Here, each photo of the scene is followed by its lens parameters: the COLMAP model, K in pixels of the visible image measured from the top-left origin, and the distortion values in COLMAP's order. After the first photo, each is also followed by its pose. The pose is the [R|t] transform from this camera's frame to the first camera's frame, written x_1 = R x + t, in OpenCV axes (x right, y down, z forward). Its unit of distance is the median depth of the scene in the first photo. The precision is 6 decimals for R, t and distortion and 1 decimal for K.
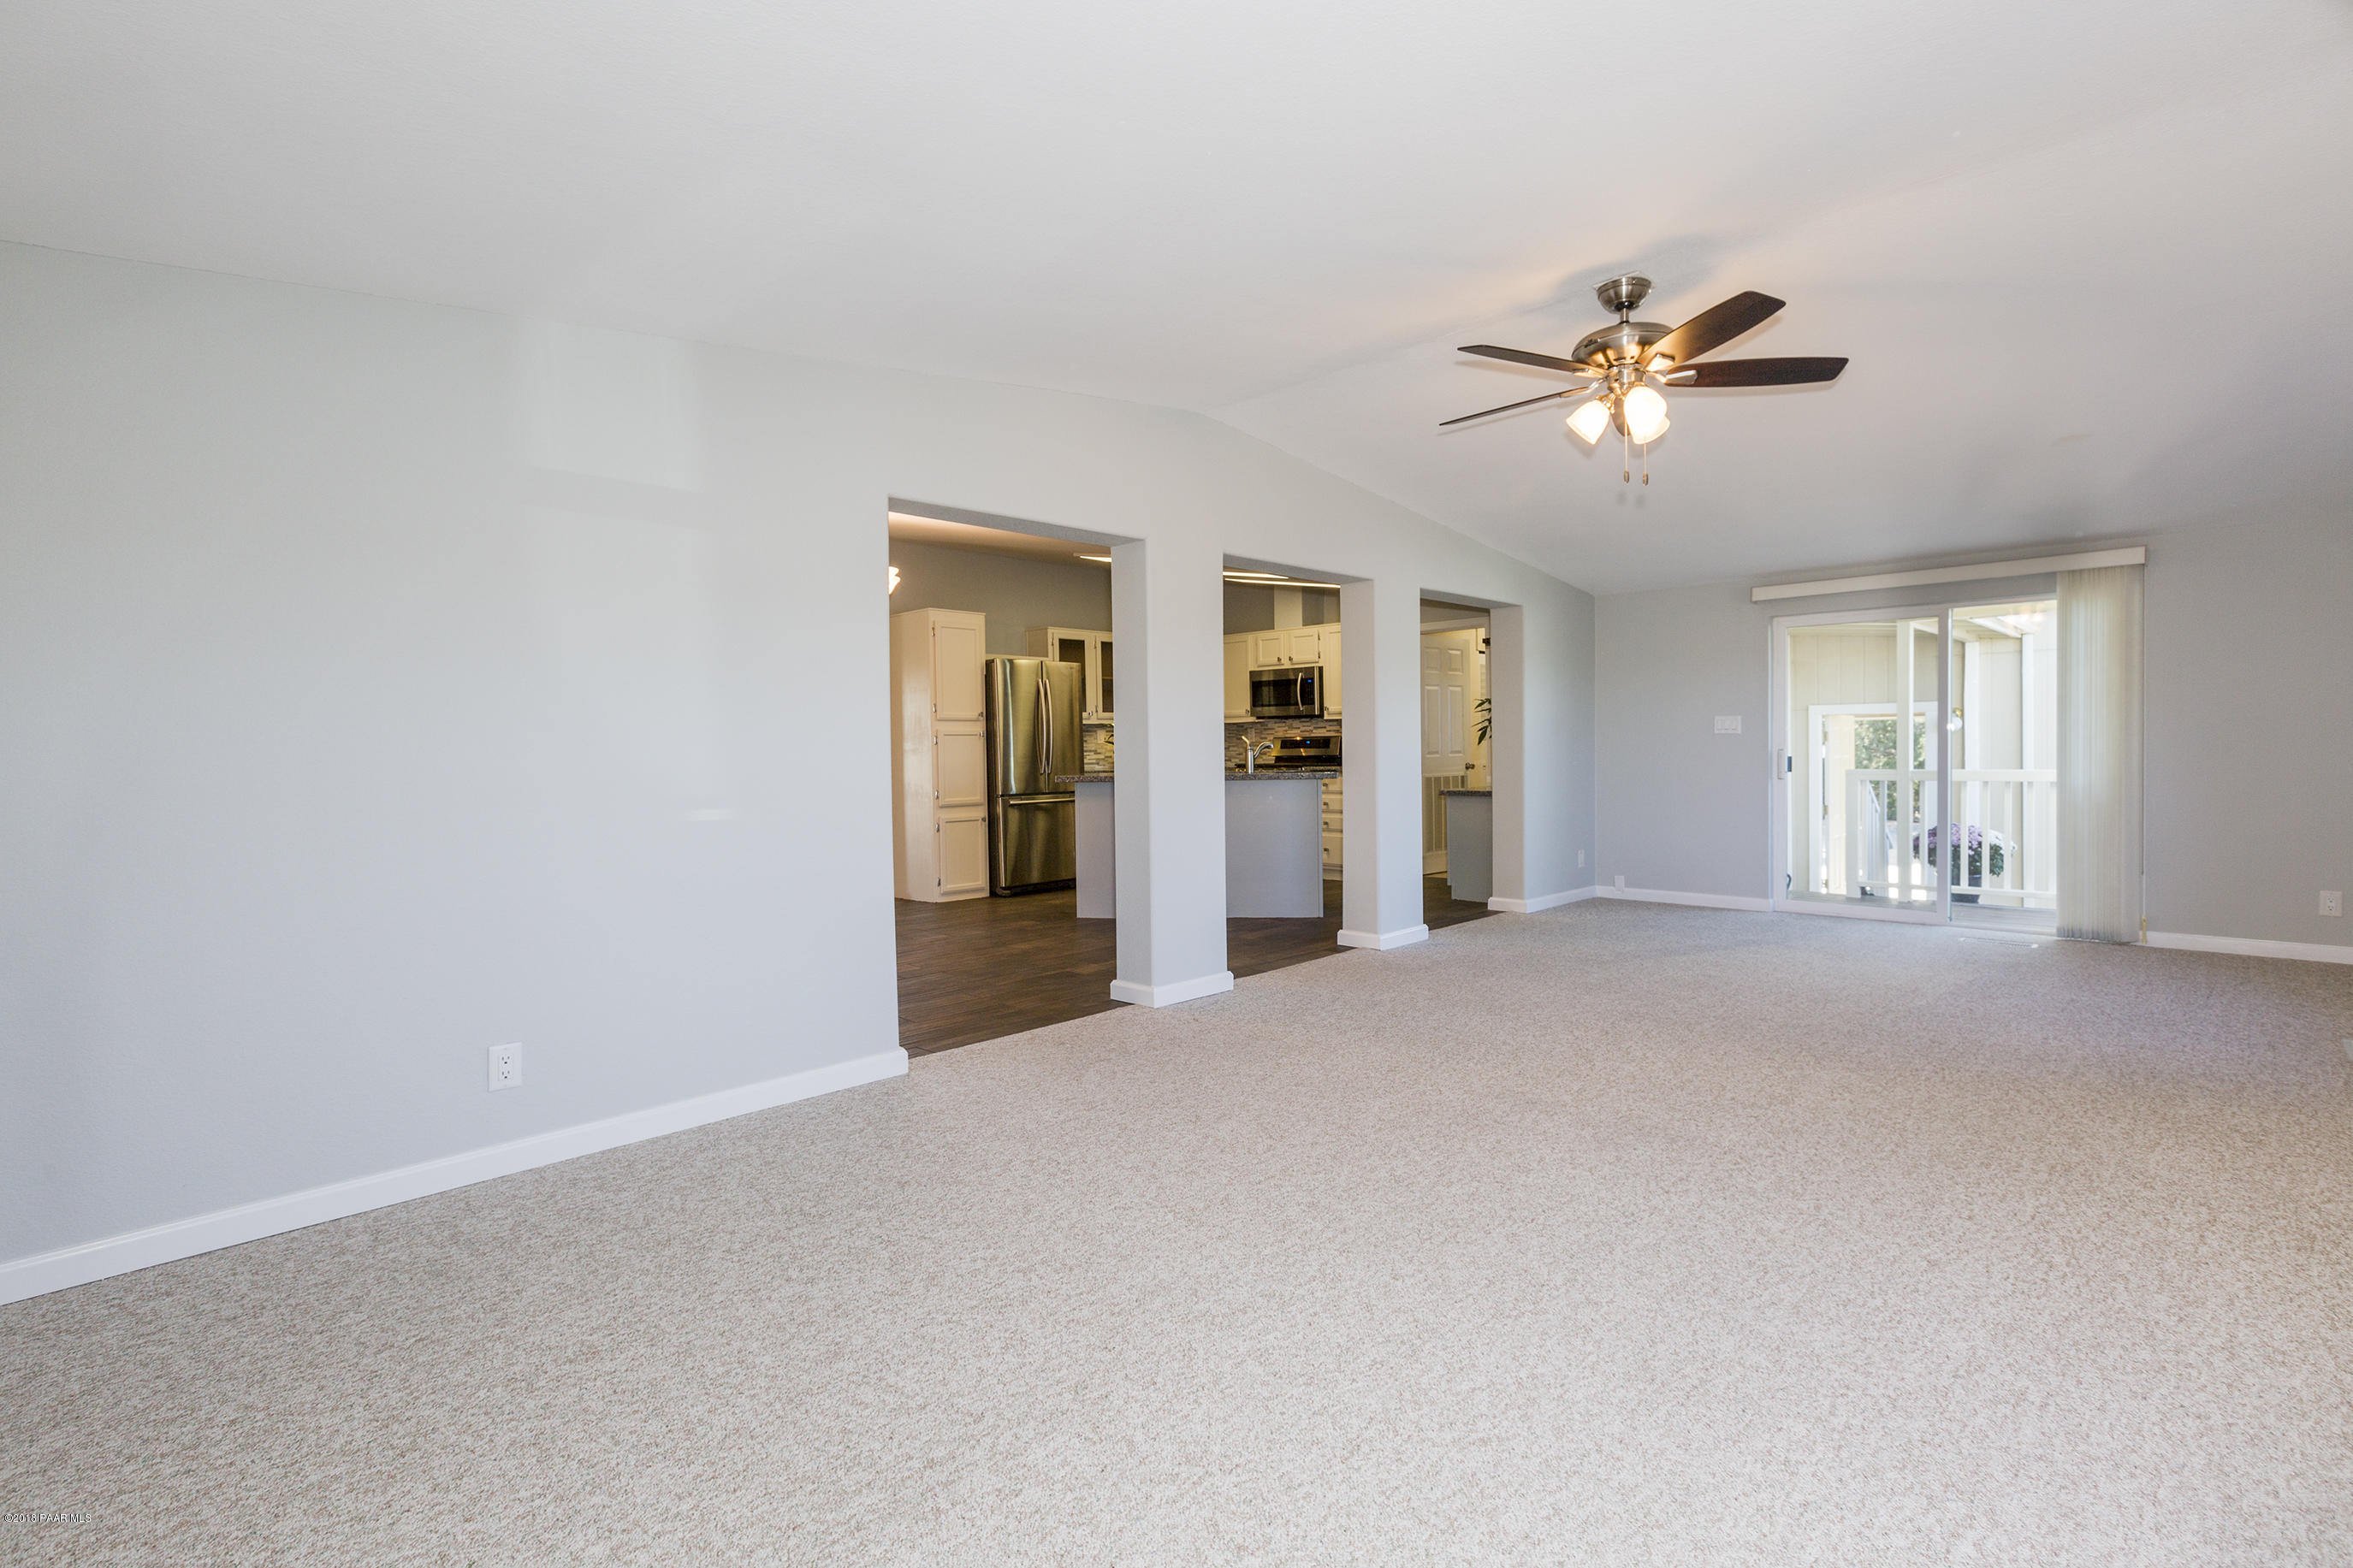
lens RADIAL K [[1056.8, 0, 1181.6], [0, 1056.8, 765.6], [0, 0, 1]] dist [-0.000278, 0.001050]
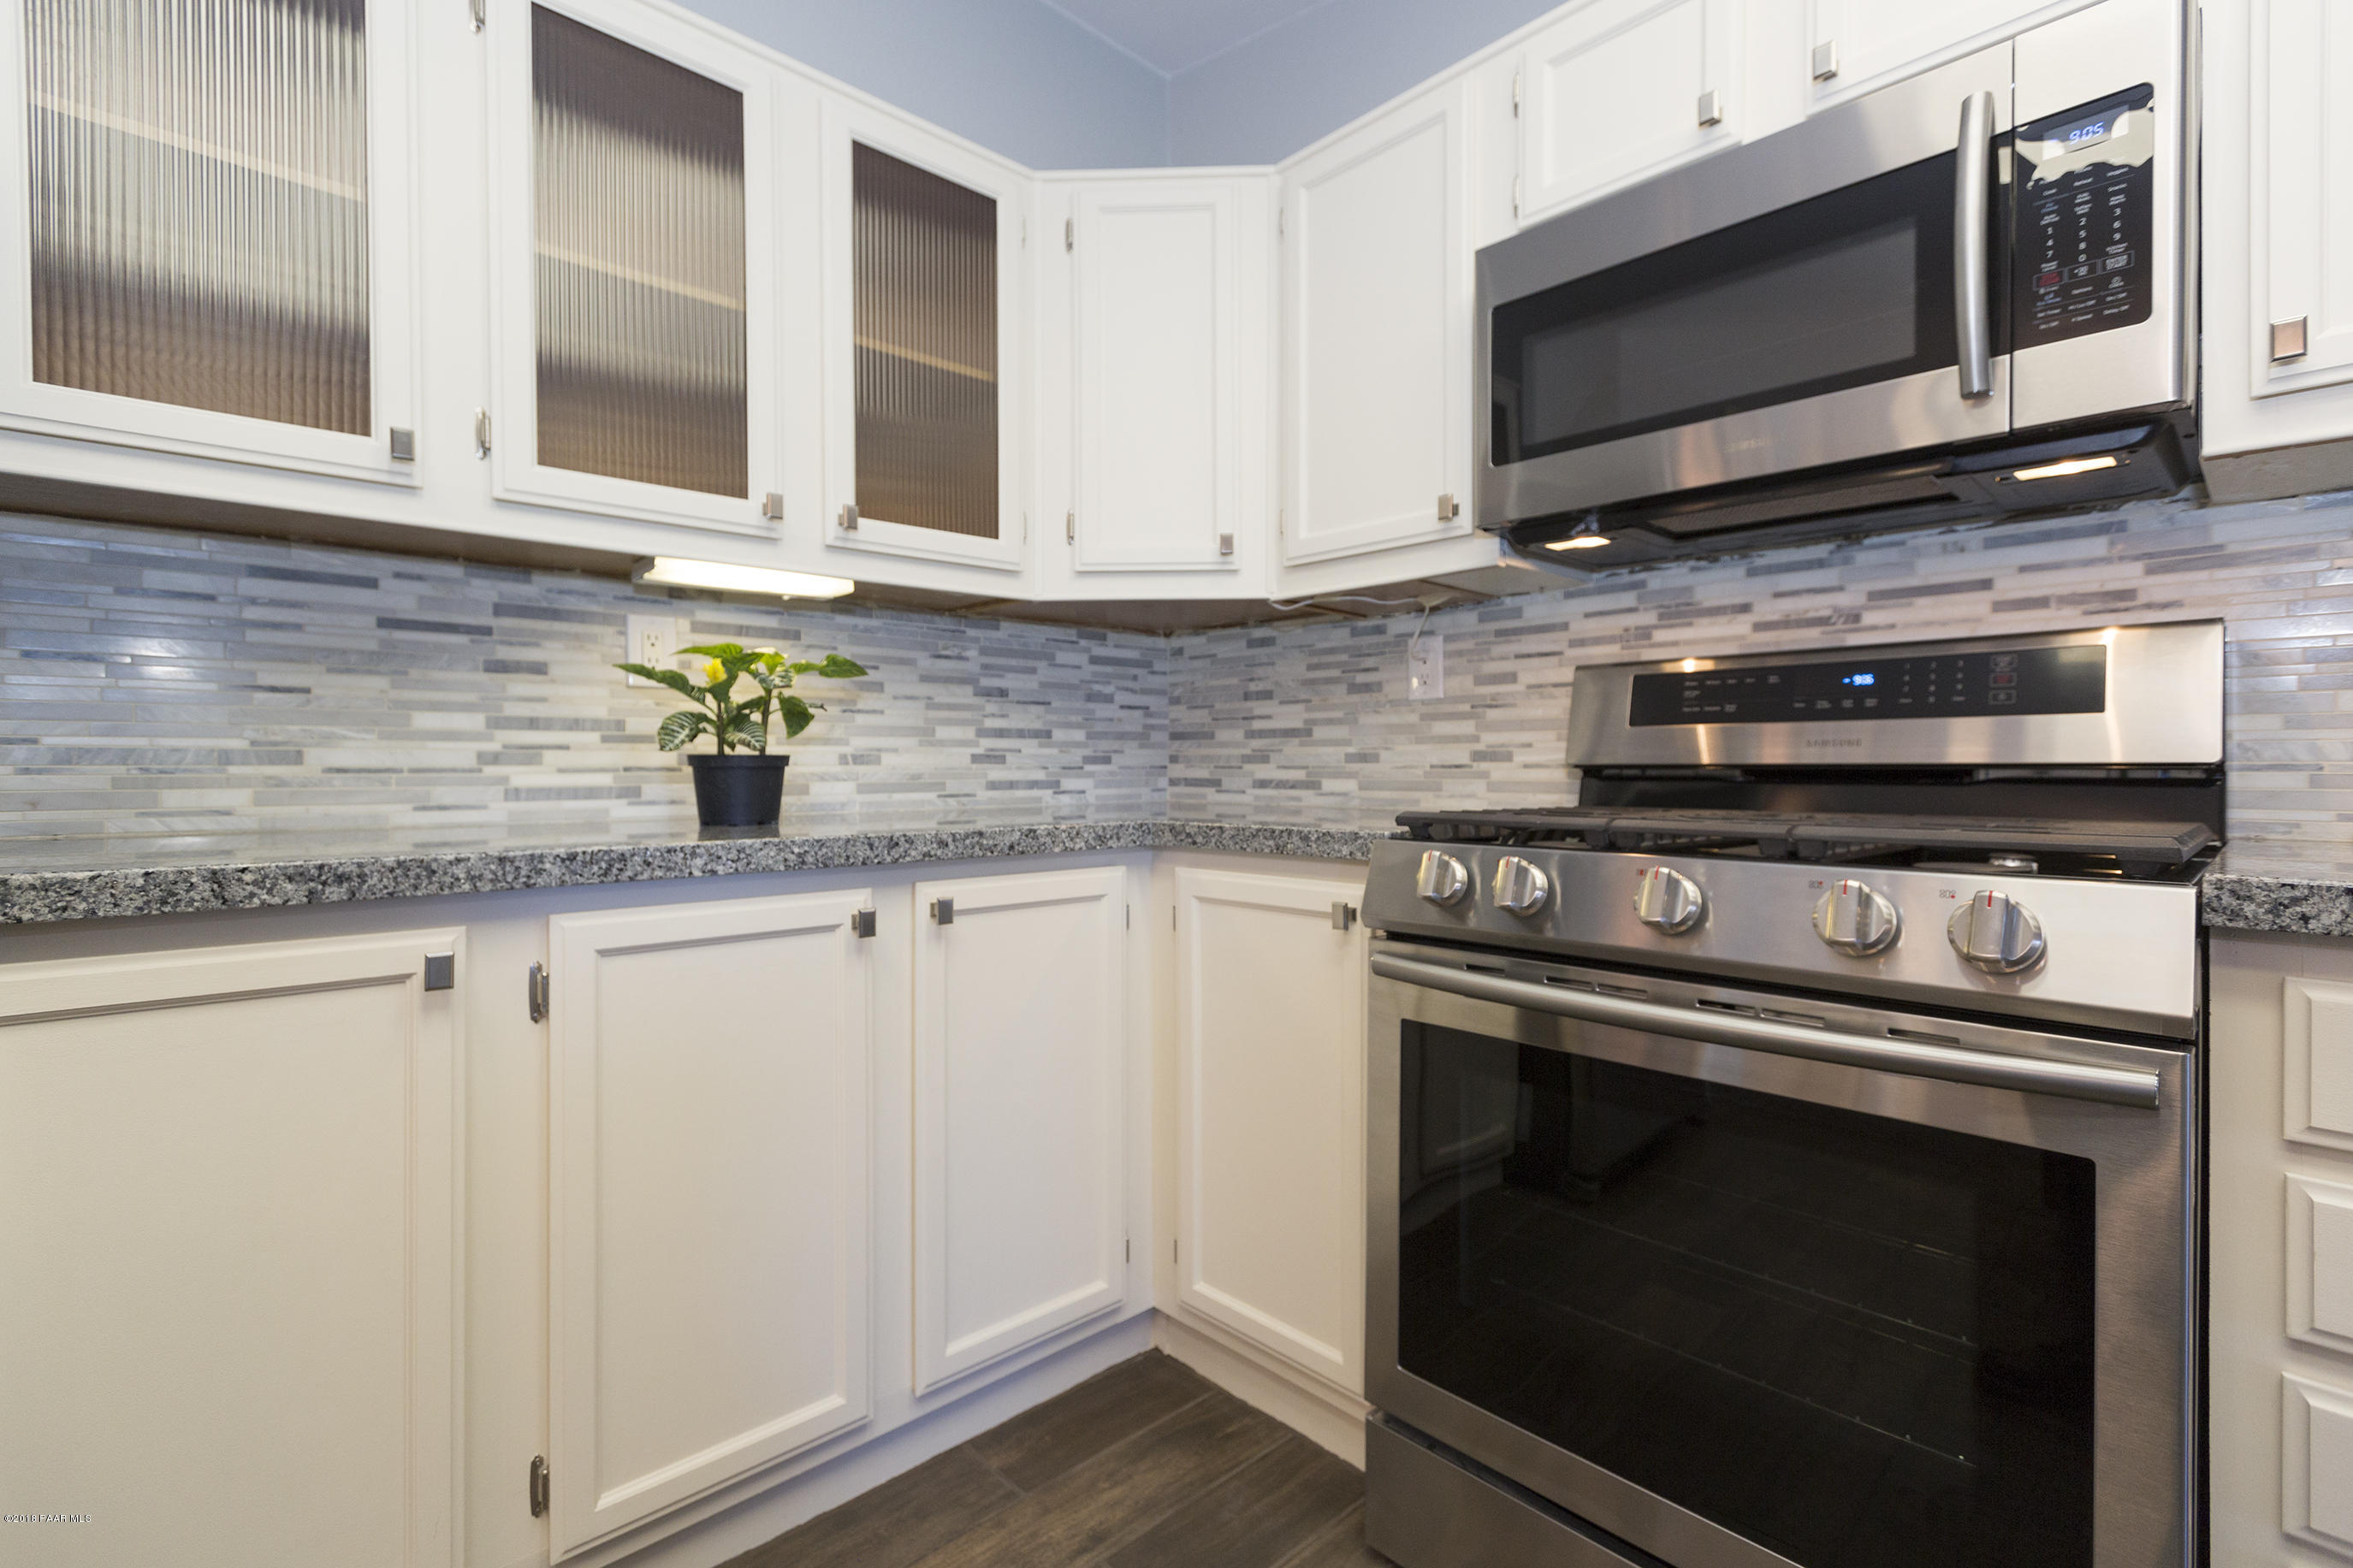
lens RADIAL K [[1056.8, 0, 1157.1], [0, 1056.8, 771.1], [0, 0, 1]] dist [-0.000278, 0.001050]
pose [[0.999486, 0.016162, -0.027672, 0.021184], [-0.016568, 0.999758, -0.014500, -0.004880], [0.027431, 0.014951, 0.999512, 0.872235]]
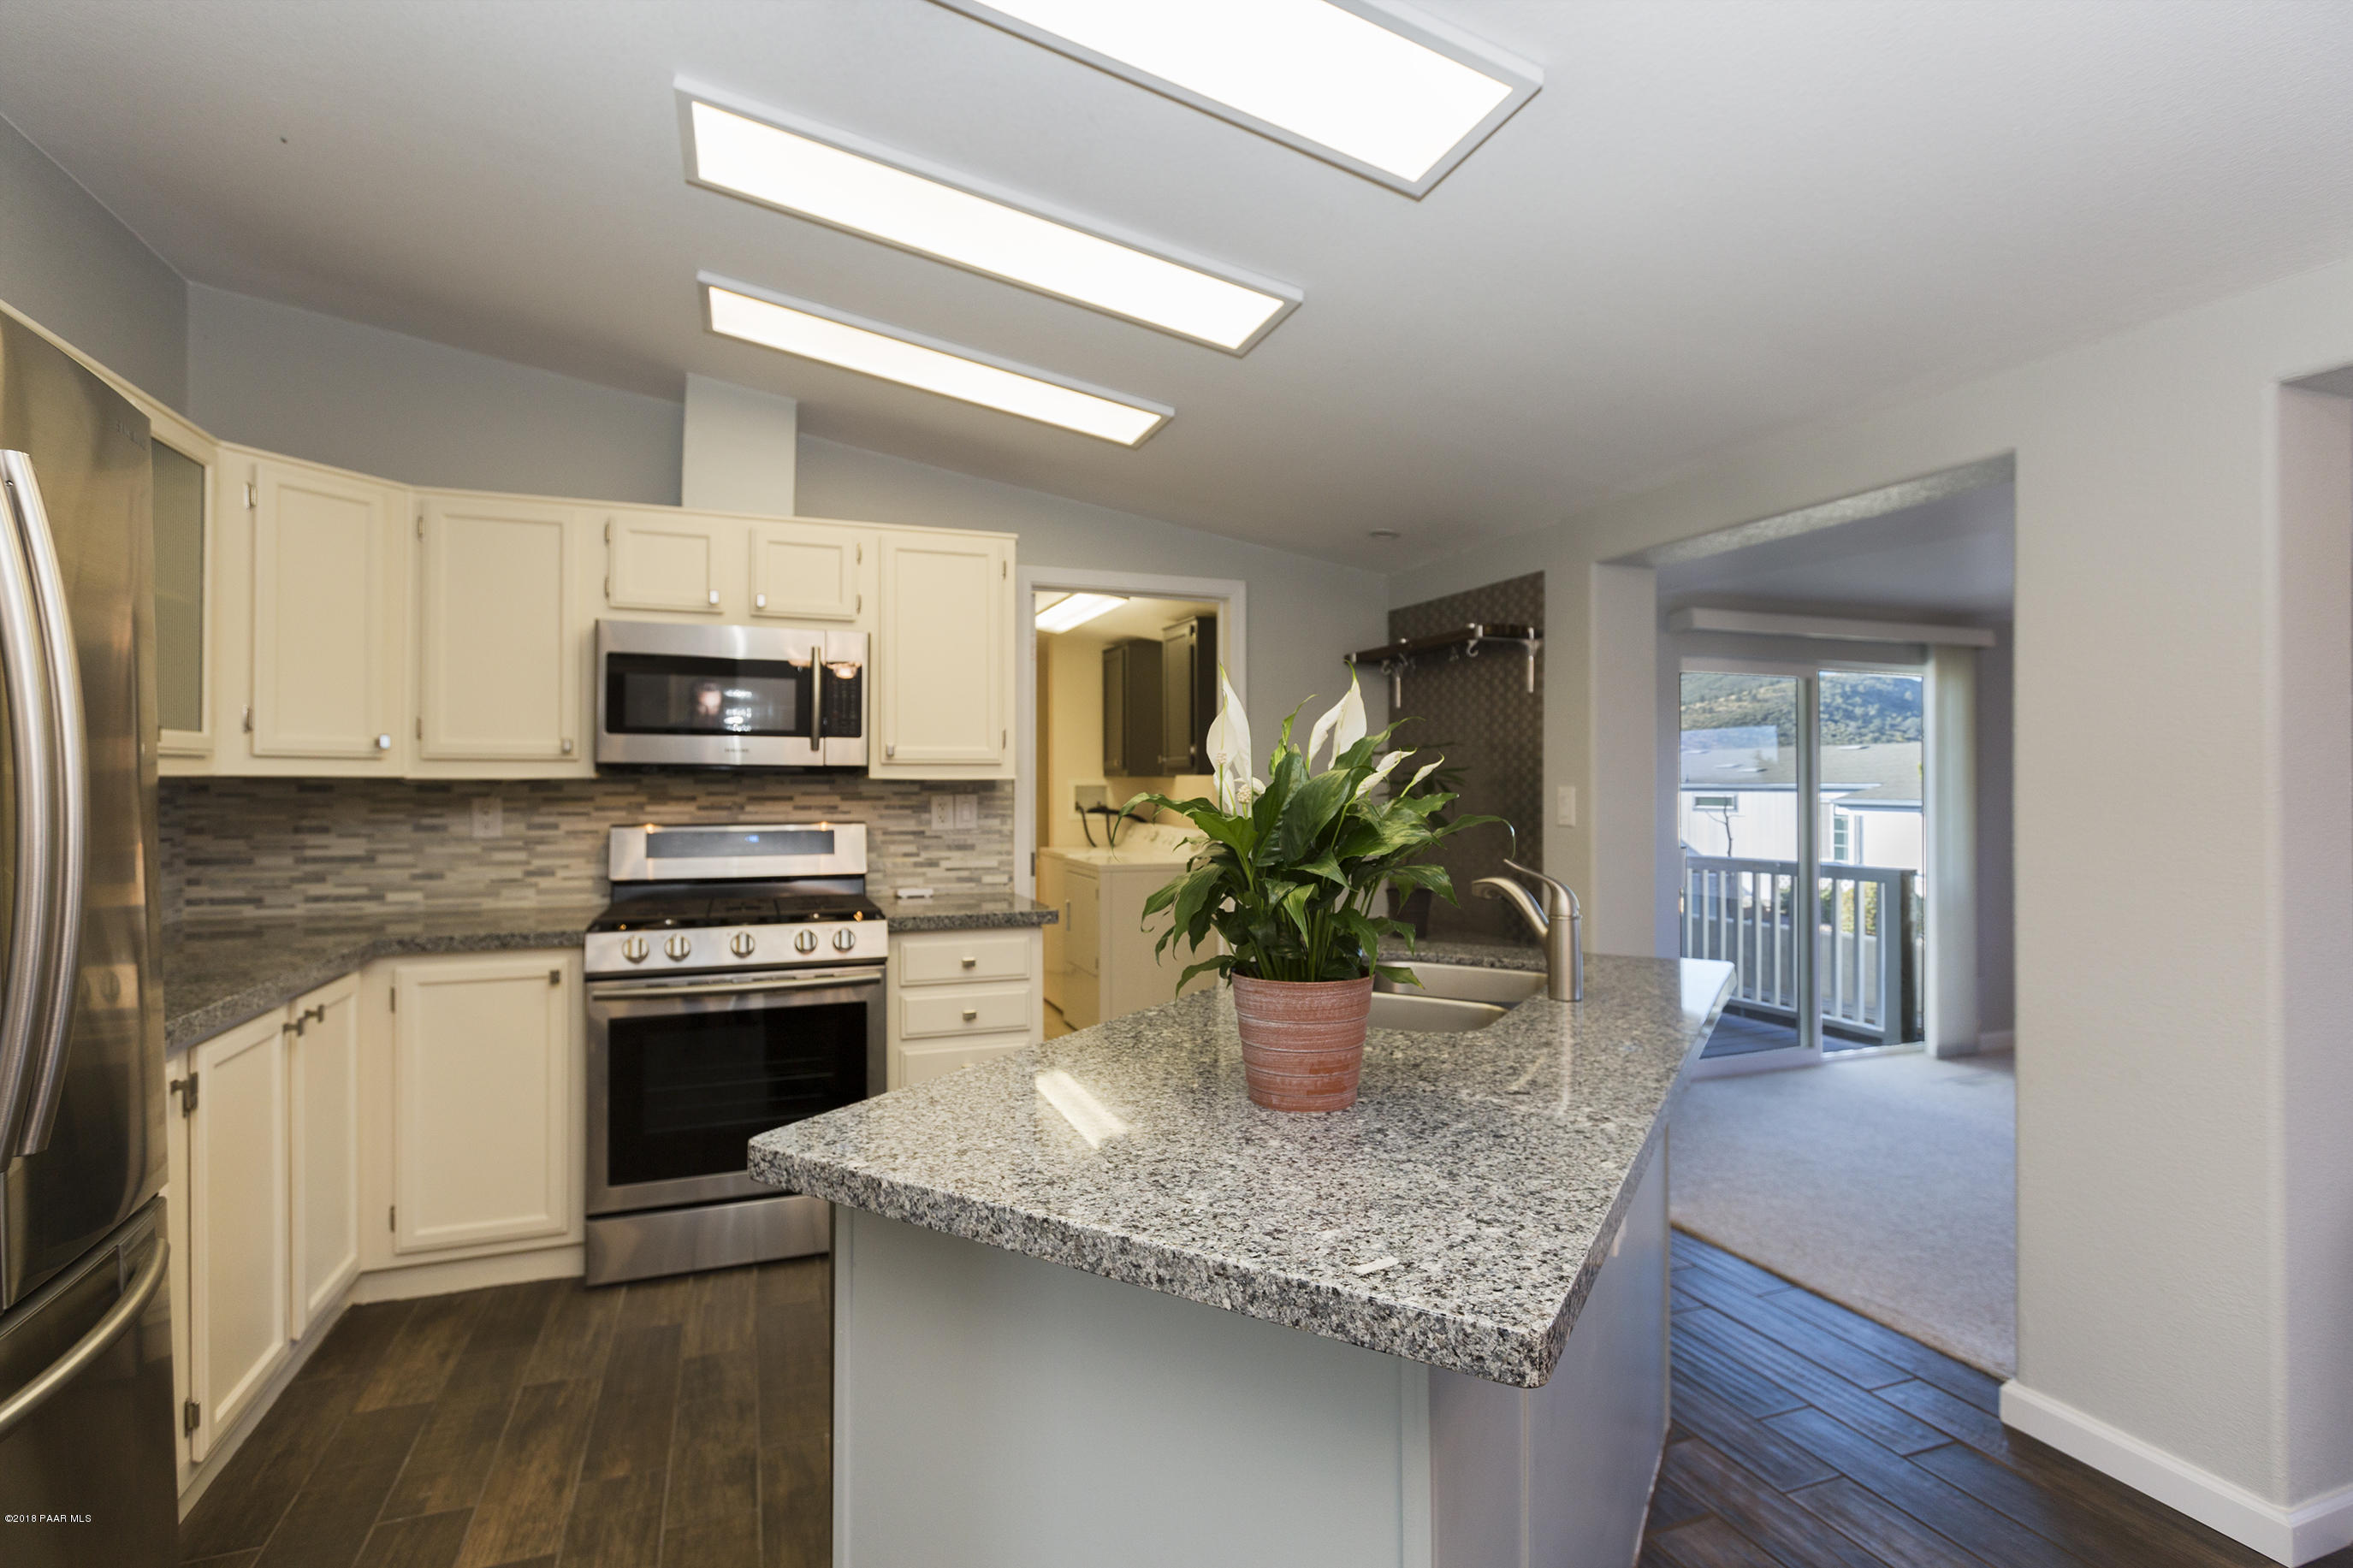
lens RADIAL K [[1122.3, 0, 1176.1], [0, 1122.3, 792.3], [0, 0, 1]] dist [-0.013556, 0.000395]
pose [[0.396552, 0.010319, 0.917954, -0.181629], [0.012381, 0.999786, -0.016588, -0.031232], [-0.917929, 0.017943, 0.396340, 0.740600]]
